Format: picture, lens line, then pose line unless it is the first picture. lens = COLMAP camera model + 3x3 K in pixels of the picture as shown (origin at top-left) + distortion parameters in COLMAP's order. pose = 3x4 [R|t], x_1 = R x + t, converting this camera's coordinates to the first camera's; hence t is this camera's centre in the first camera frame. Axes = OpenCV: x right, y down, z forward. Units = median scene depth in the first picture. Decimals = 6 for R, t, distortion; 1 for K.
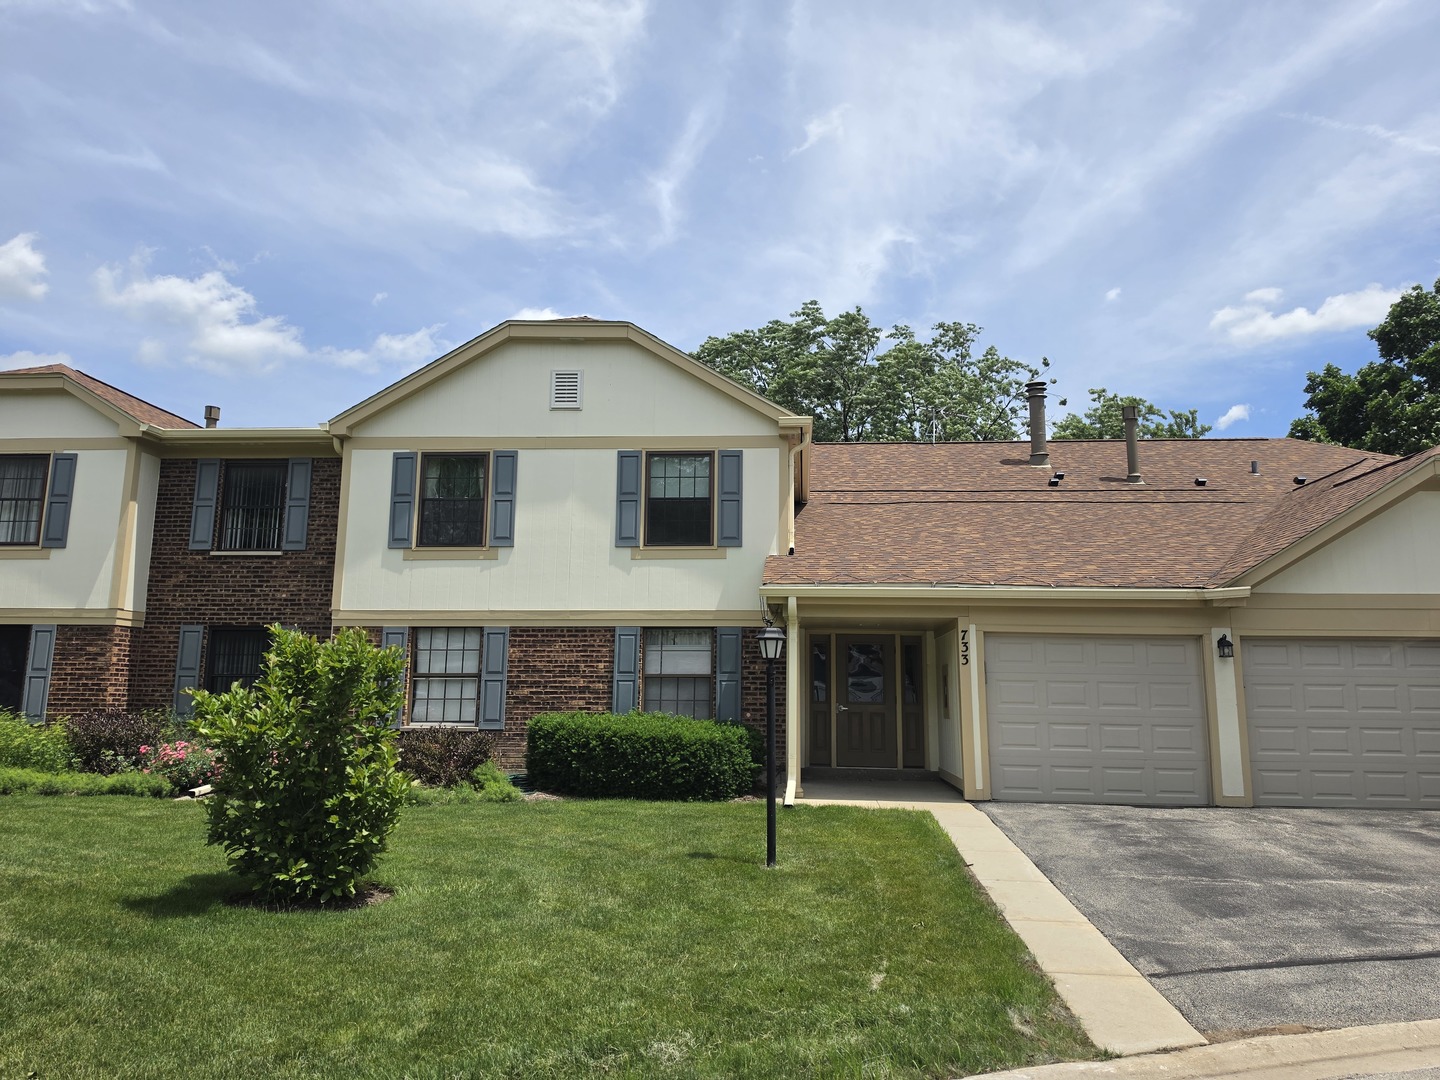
lens RADIAL K [[961.3, 0, 722.1], [0, 961.3, 526.5], [0, 0, 1]] dist [-0.000620, -0.005770]
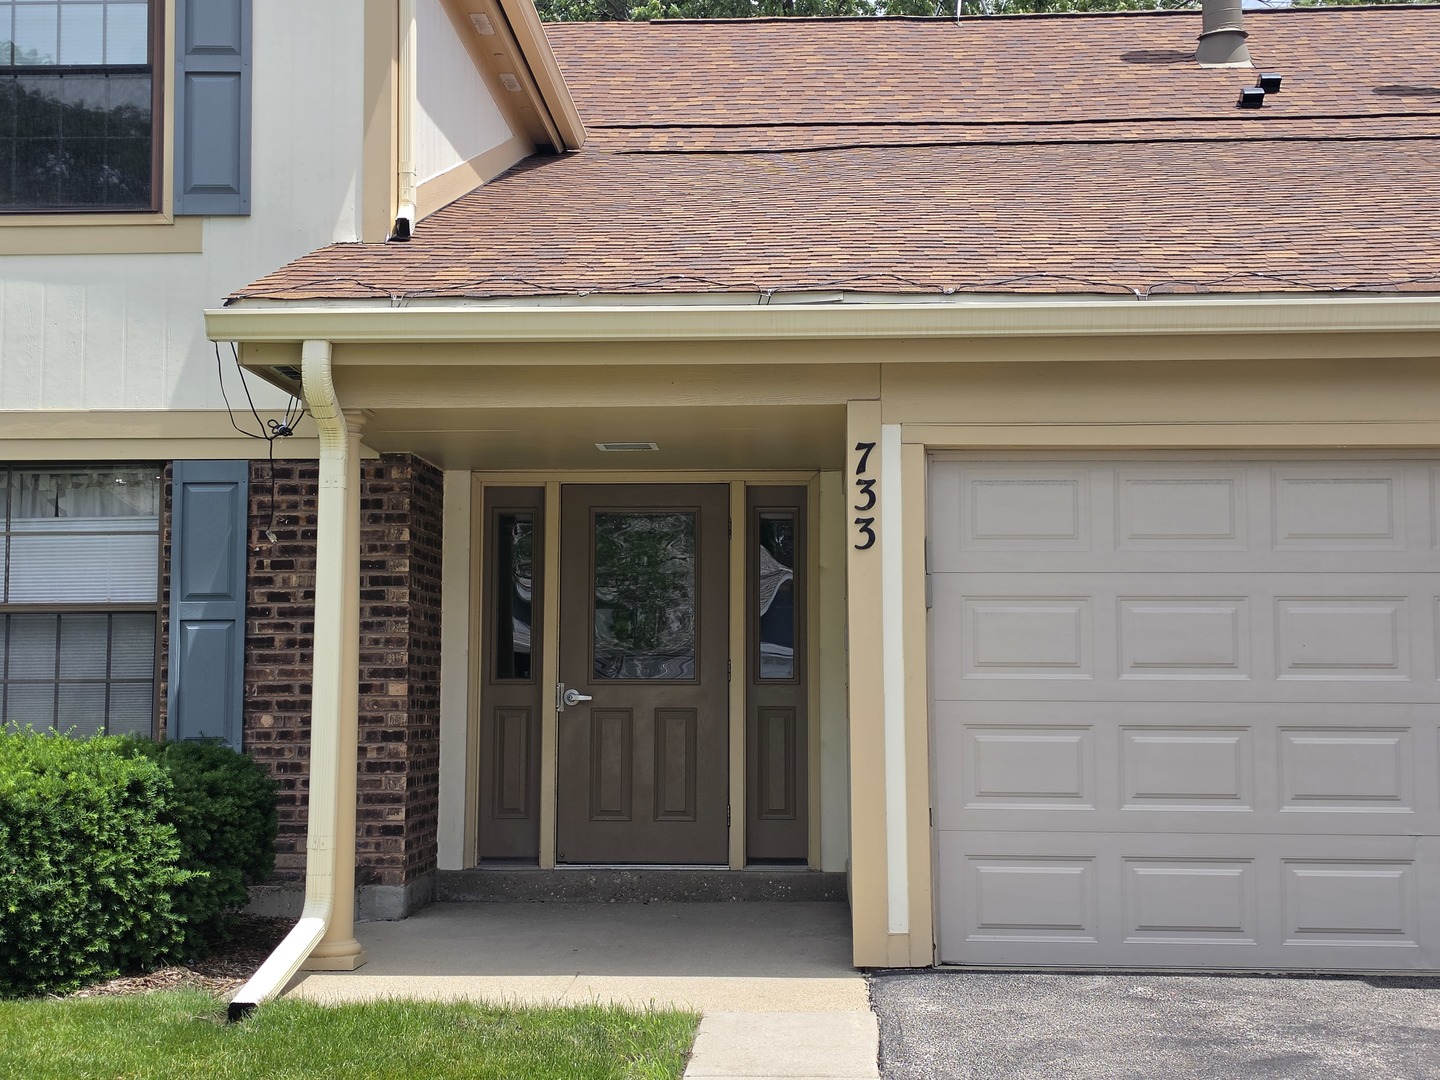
lens RADIAL K [[2080.5, 0, 717.5], [0, 2080.5, 546.8], [0, 0, 1]] dist [0.031566, 0.000000]
pose [[0.999030, -0.012788, 0.042130, 0.152722], [0.008338, 0.994524, 0.104174, 0.061659], [-0.043232, -0.103722, 0.993666, 0.278684]]
